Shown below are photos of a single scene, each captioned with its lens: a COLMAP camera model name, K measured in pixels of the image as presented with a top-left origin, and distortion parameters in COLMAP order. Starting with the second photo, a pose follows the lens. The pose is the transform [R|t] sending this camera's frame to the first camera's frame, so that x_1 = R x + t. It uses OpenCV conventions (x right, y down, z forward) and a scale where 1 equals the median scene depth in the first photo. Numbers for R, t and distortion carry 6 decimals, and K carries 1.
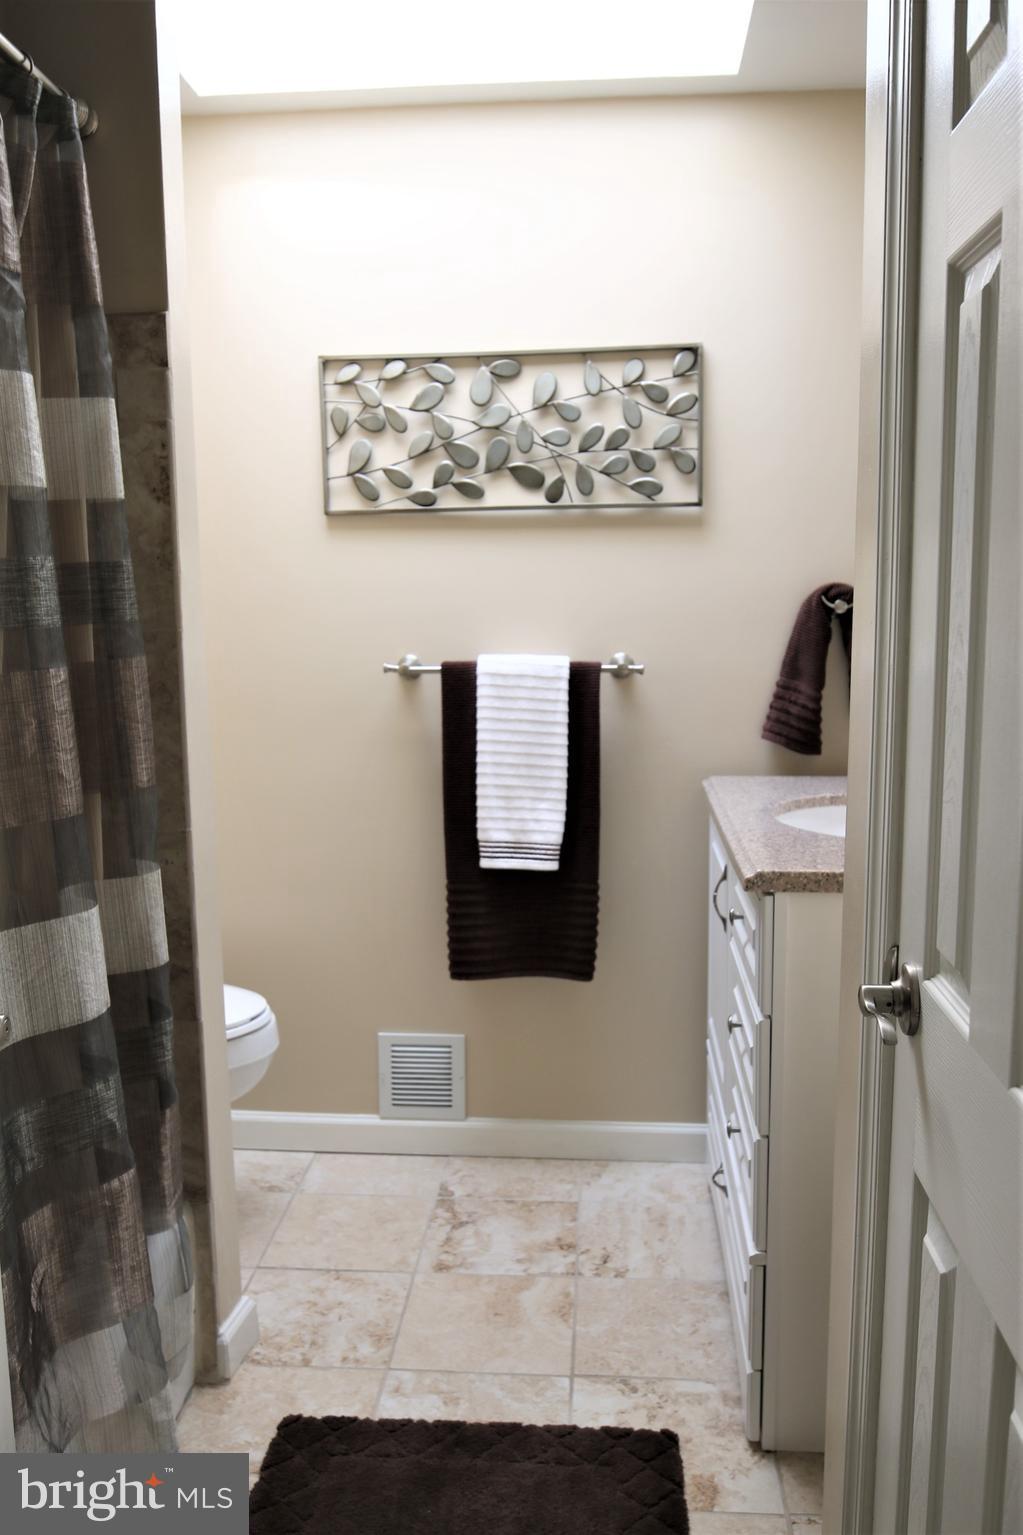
lens RADIAL K [[1224.2, 0, 512.1], [0, 1224.2, 769.0], [0, 0, 1]] dist [-0.011035, -0.018569]
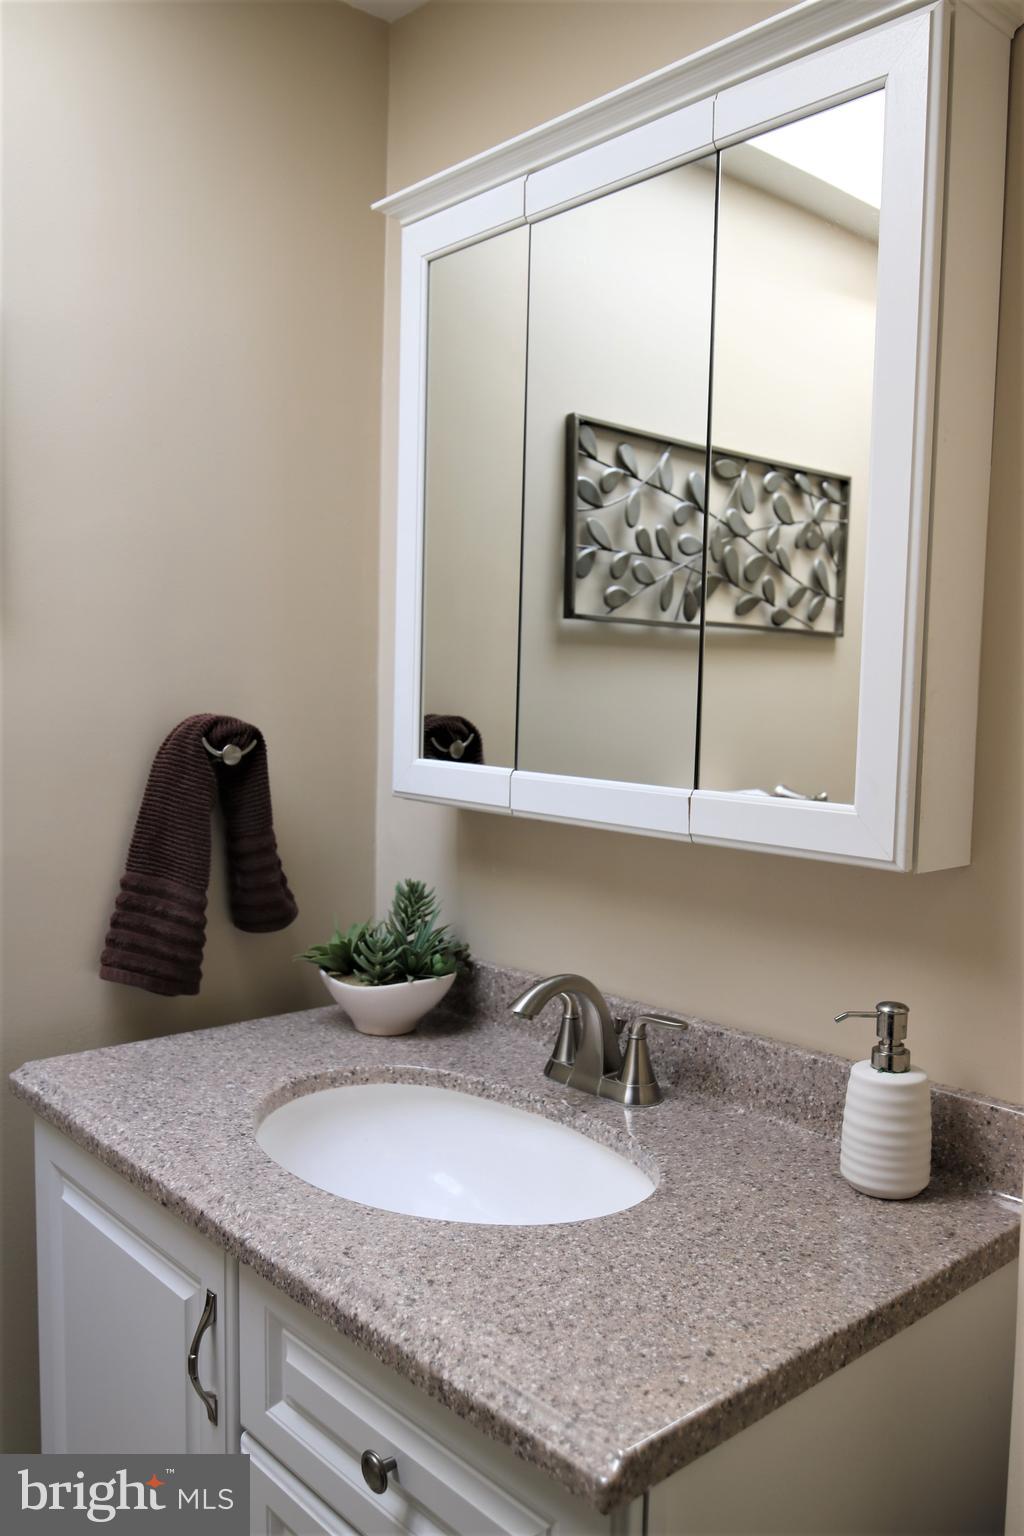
lens RADIAL K [[1225.0, 0, 511.3], [0, 1225.0, 771.7], [0, 0, 1]] dist [-0.011035, -0.018569]
pose [[0.686963, -0.024043, 0.726294, -0.083874], [0.070691, 0.996923, -0.033861, -0.092104], [-0.723246, 0.074604, 0.686549, 0.464606]]
